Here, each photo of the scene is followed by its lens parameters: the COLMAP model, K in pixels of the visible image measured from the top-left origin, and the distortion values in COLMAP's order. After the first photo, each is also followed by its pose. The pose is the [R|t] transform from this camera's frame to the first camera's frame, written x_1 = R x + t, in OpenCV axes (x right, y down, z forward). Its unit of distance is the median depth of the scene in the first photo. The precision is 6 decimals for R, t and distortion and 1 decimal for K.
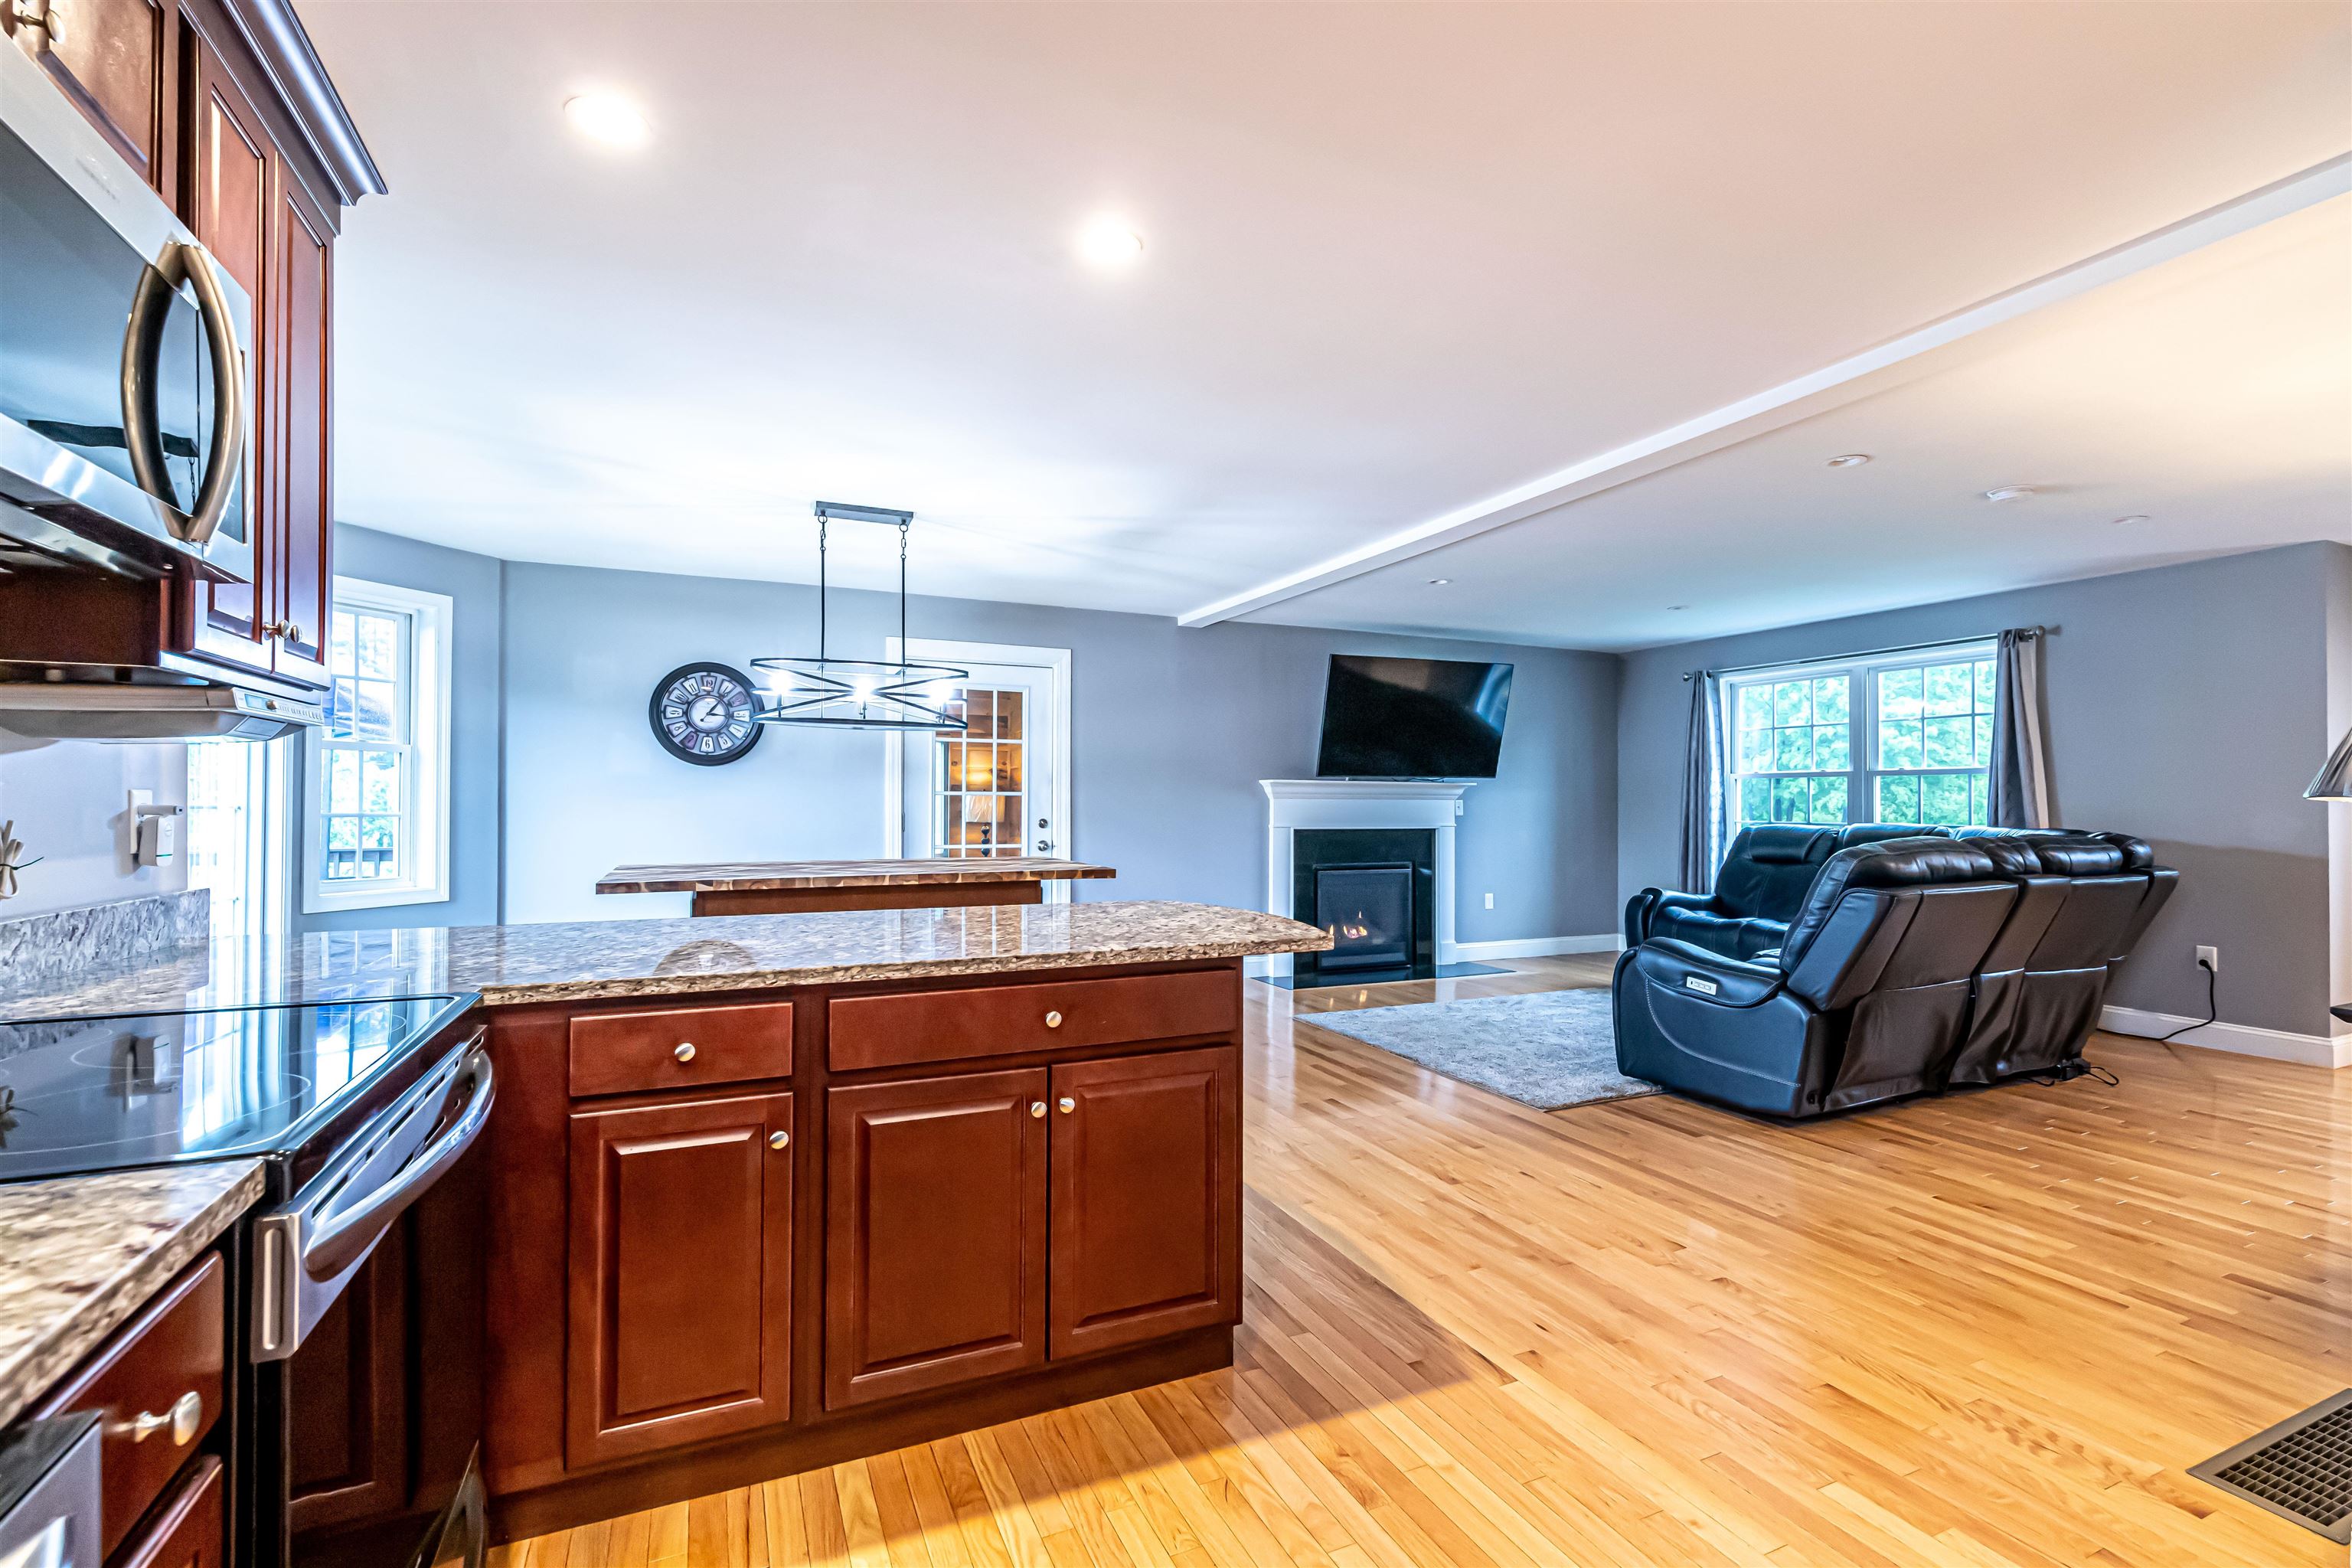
lens RADIAL K [[1024.4, 0, 1181.6], [0, 1024.4, 794.6], [0, 0, 1]] dist [0.002652, -0.000547]
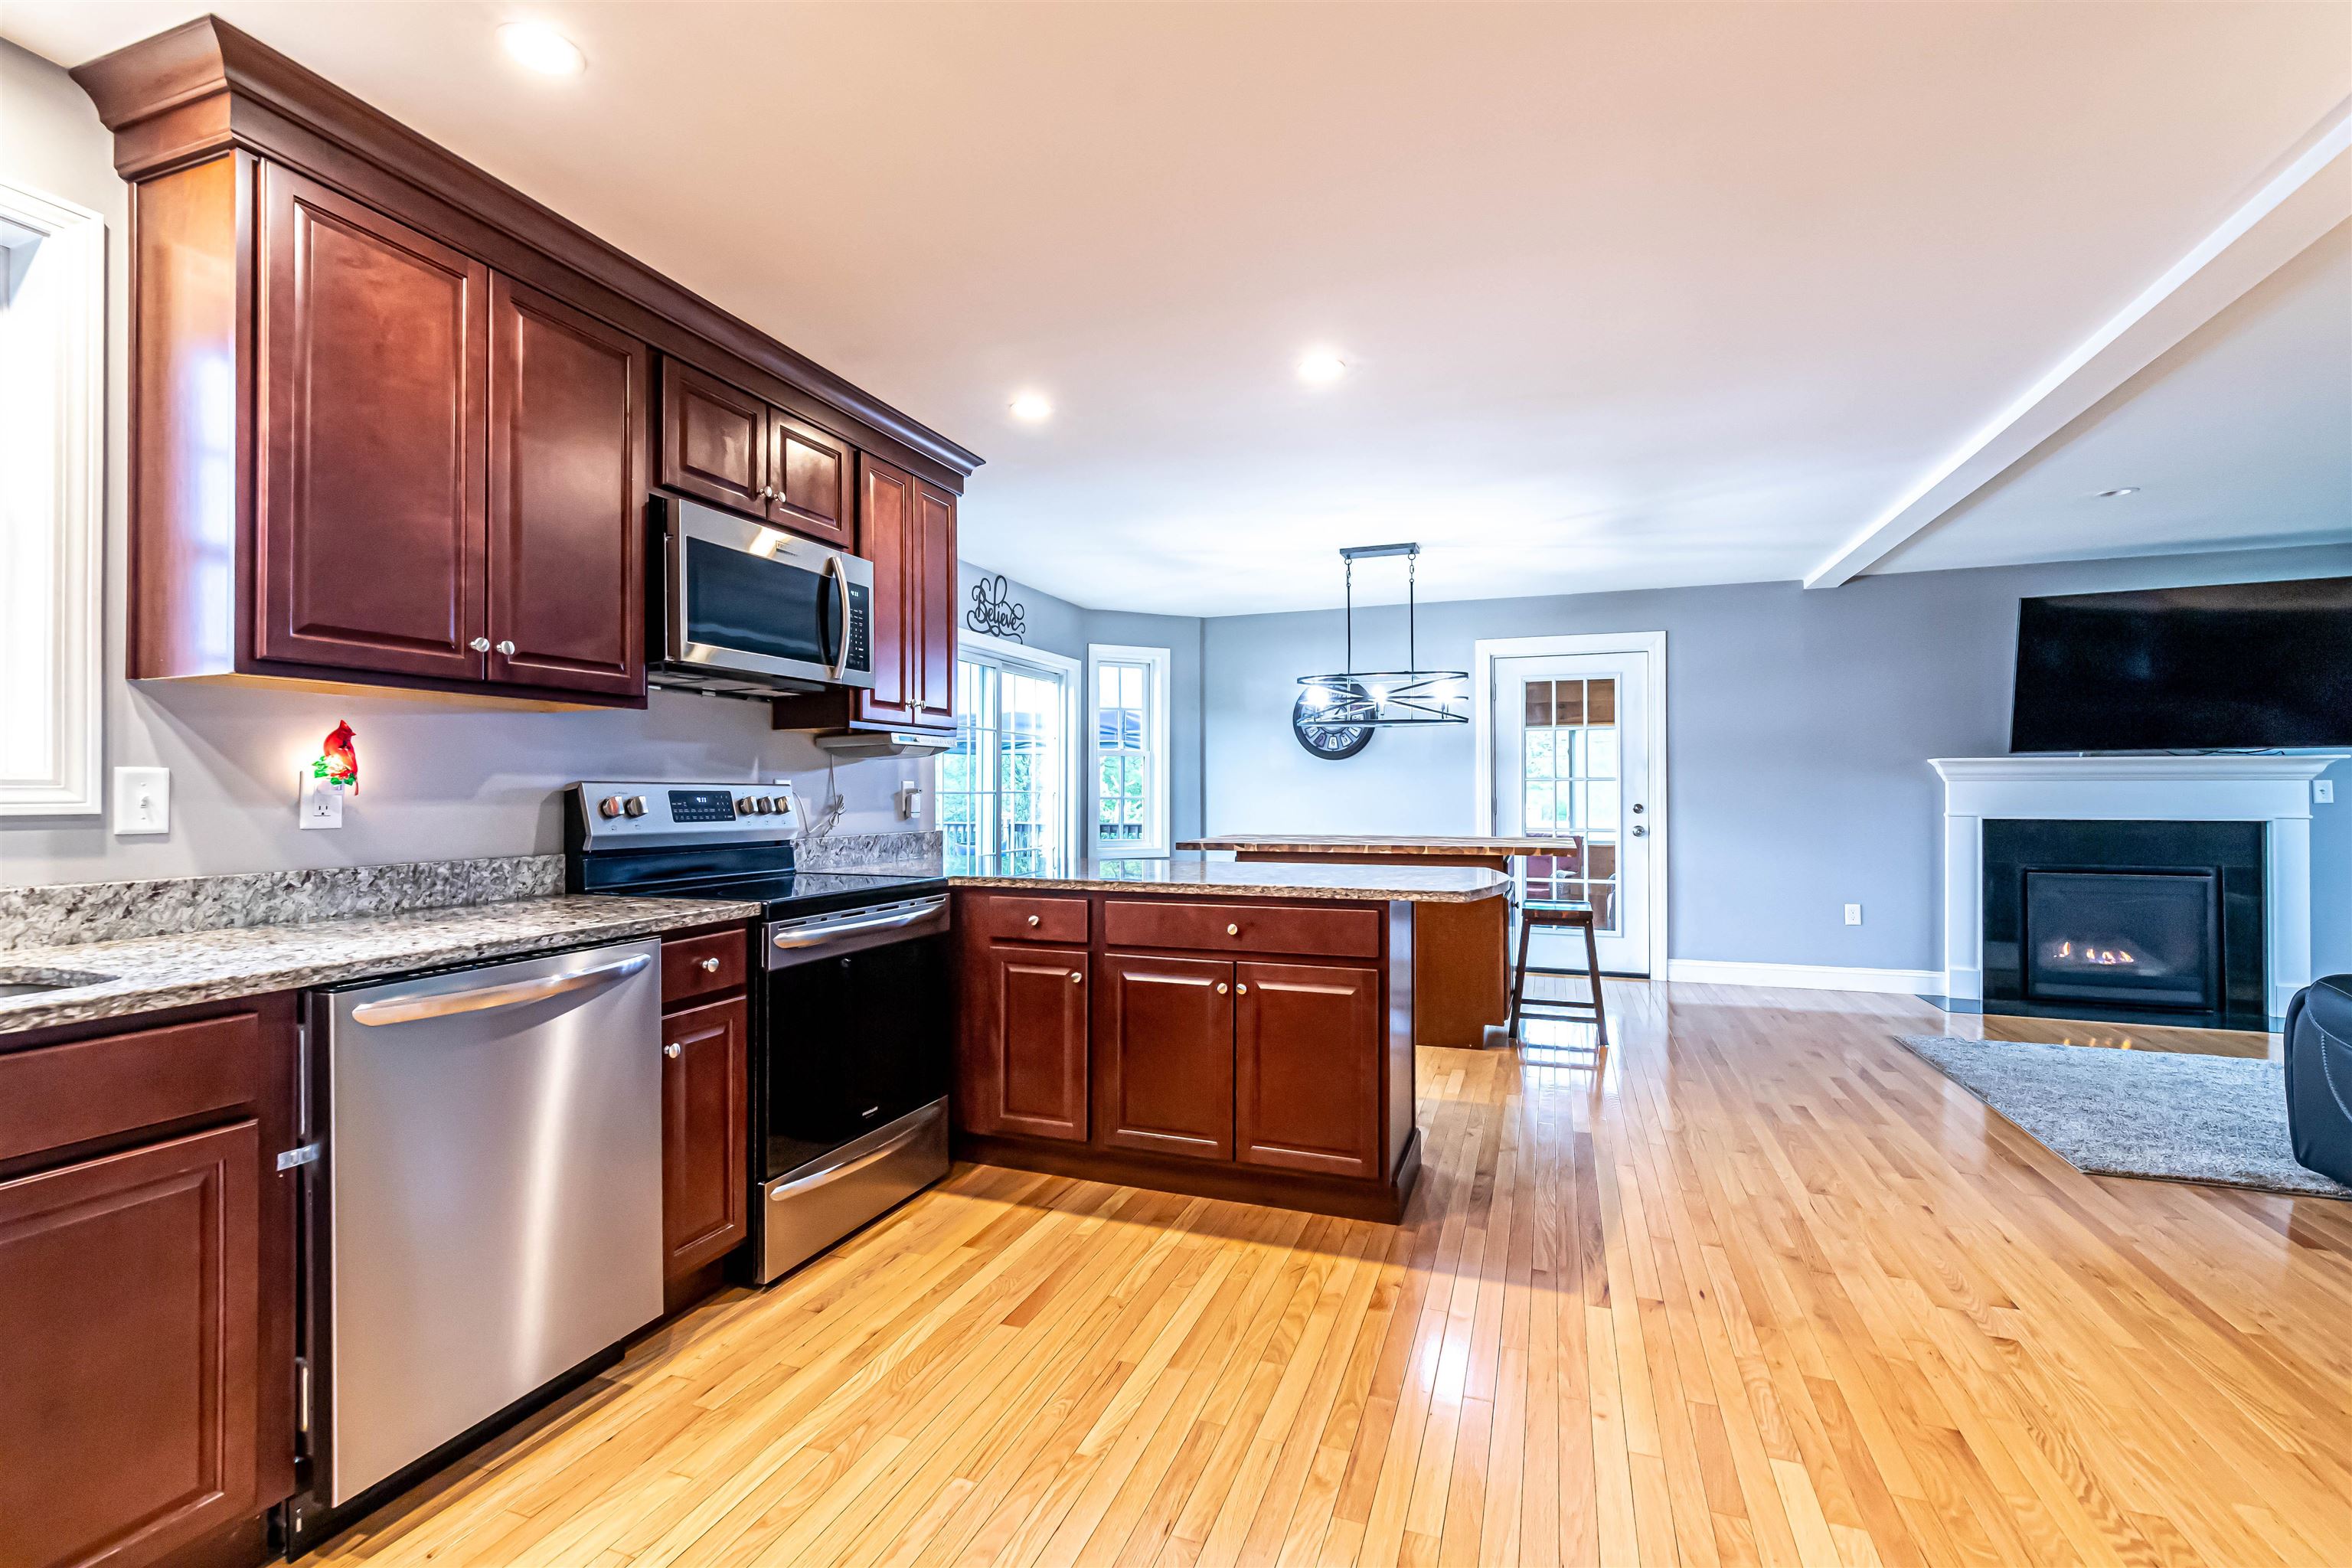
lens RADIAL K [[1024.4, 0, 1159.2], [0, 1024.4, 782.9], [0, 0, 1]] dist [0.002652, -0.000547]
pose [[0.710088, -0.010496, -0.704035, 0.564316], [0.009196, 0.999942, -0.005632, 0.010766], [0.704053, -0.002476, 0.710143, -0.082170]]
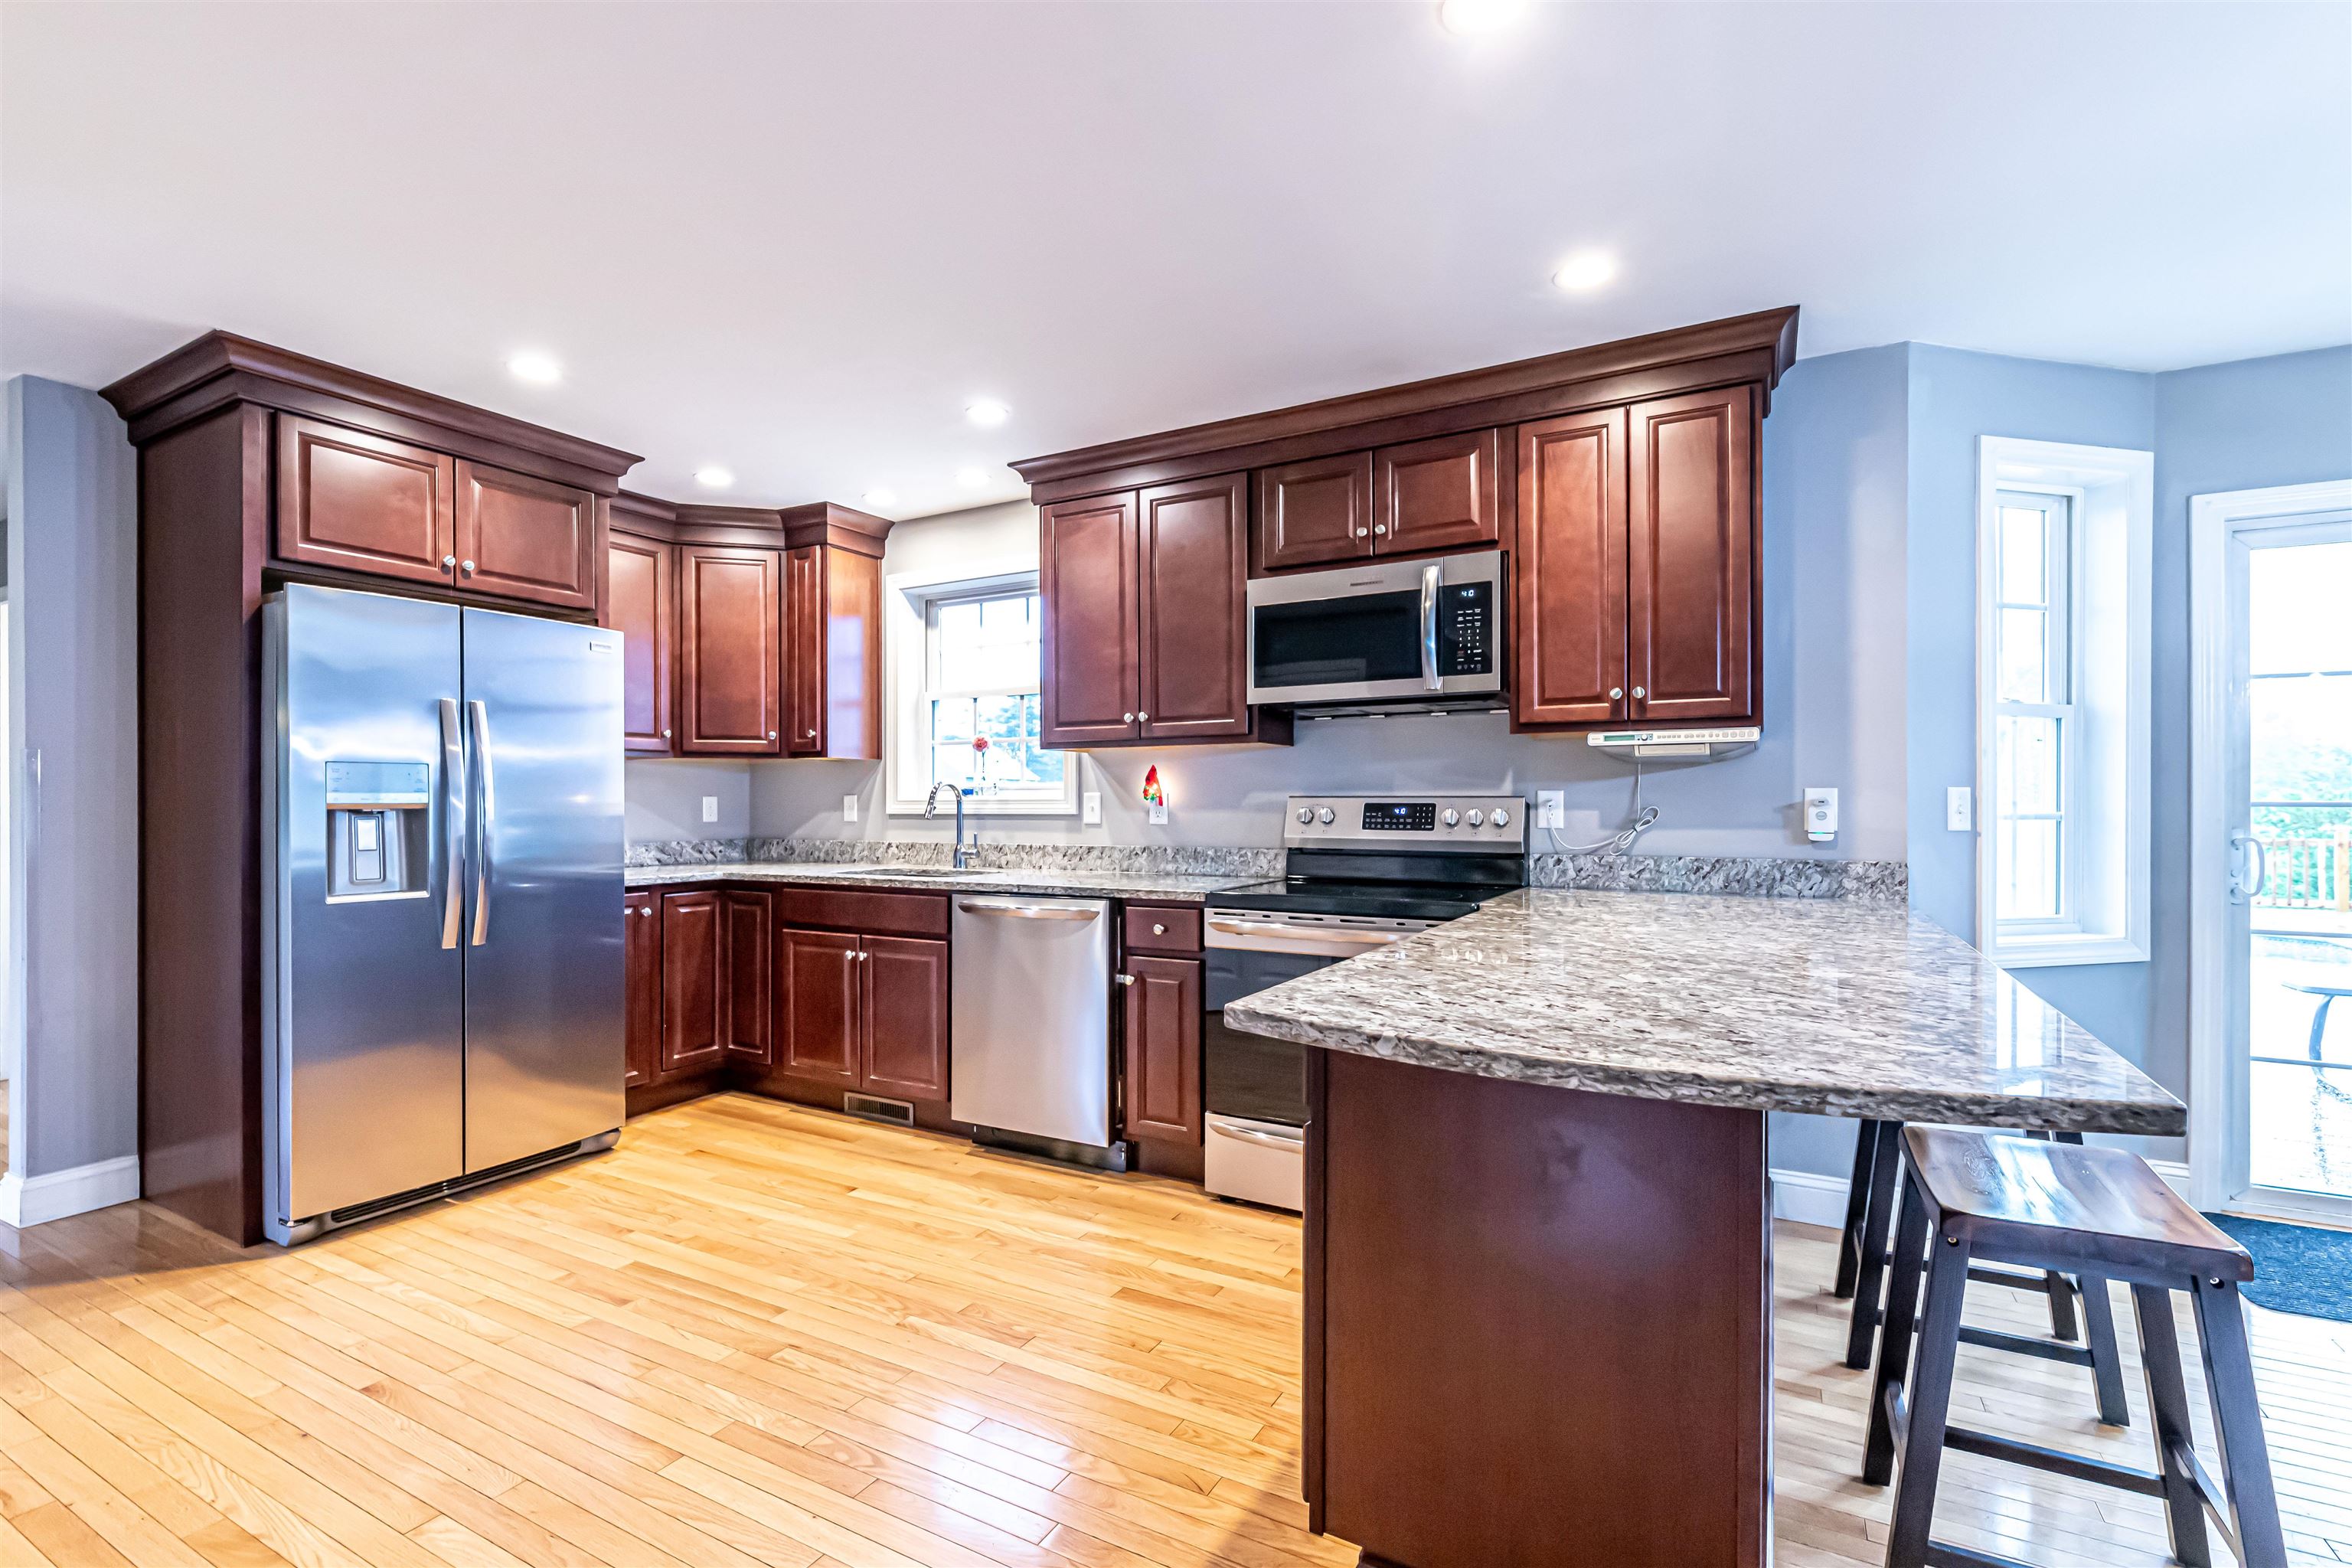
lens RADIAL K [[1024.4, 0, 1195.1], [0, 1024.4, 801.0], [0, 0, 1]] dist [0.002652, -0.000547]
pose [[-0.777157, 0.001262, -0.629305, 0.423409], [0.006701, 0.999958, -0.006270, 0.012251], [0.629271, -0.009090, -0.777133, 1.093480]]
